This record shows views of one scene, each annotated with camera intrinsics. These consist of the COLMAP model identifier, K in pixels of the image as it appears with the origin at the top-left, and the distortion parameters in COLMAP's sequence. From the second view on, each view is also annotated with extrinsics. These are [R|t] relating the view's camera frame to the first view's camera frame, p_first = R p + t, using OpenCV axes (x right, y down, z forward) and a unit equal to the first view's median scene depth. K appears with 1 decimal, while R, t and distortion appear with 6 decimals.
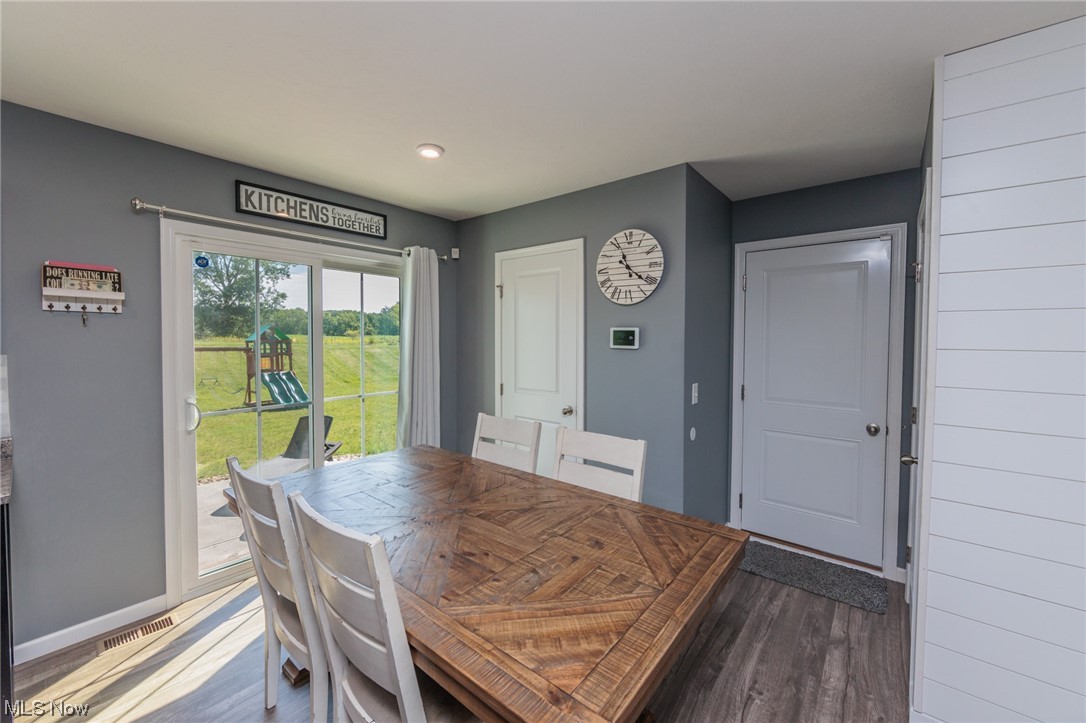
lens RADIAL K [[424.6, 0, 539.7], [0, 424.6, 347.2], [0, 0, 1]] dist [-0.001013, -0.000213]
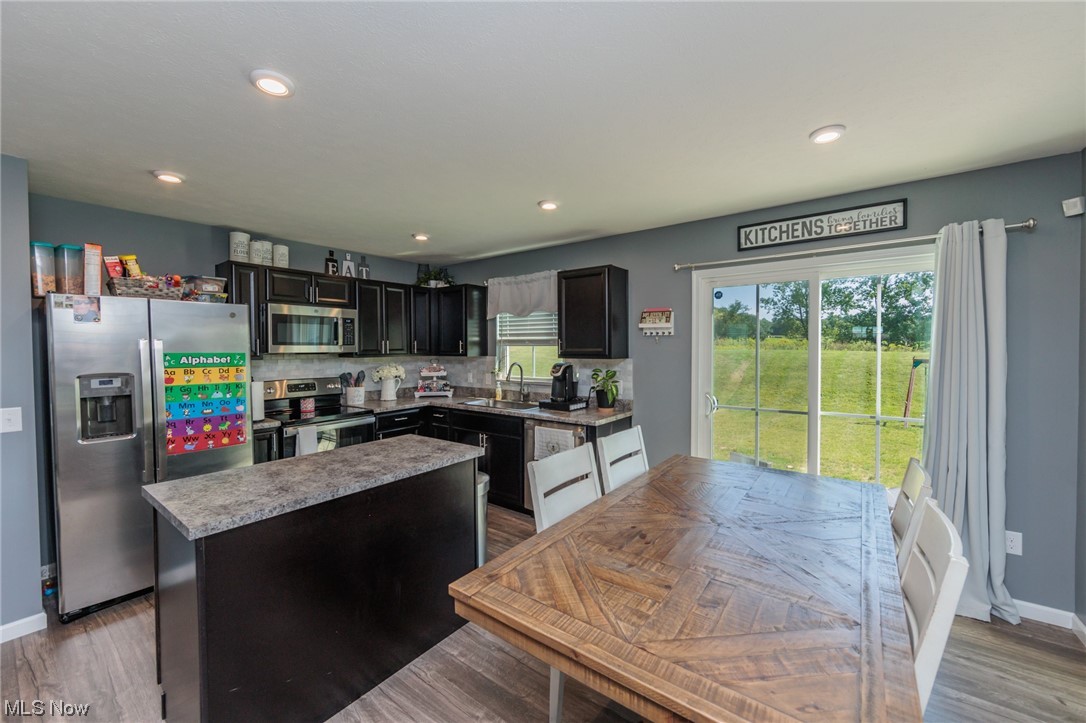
lens RADIAL K [[424.3, 0, 540.6], [0, 424.3, 355.0], [0, 0, 1]] dist [-0.004007, -0.000082]
pose [[0.036633, 0.012964, -0.999245, 0.489664], [-0.021638, 0.999692, 0.012177, -0.009655], [0.999095, 0.021175, 0.036902, 0.331365]]
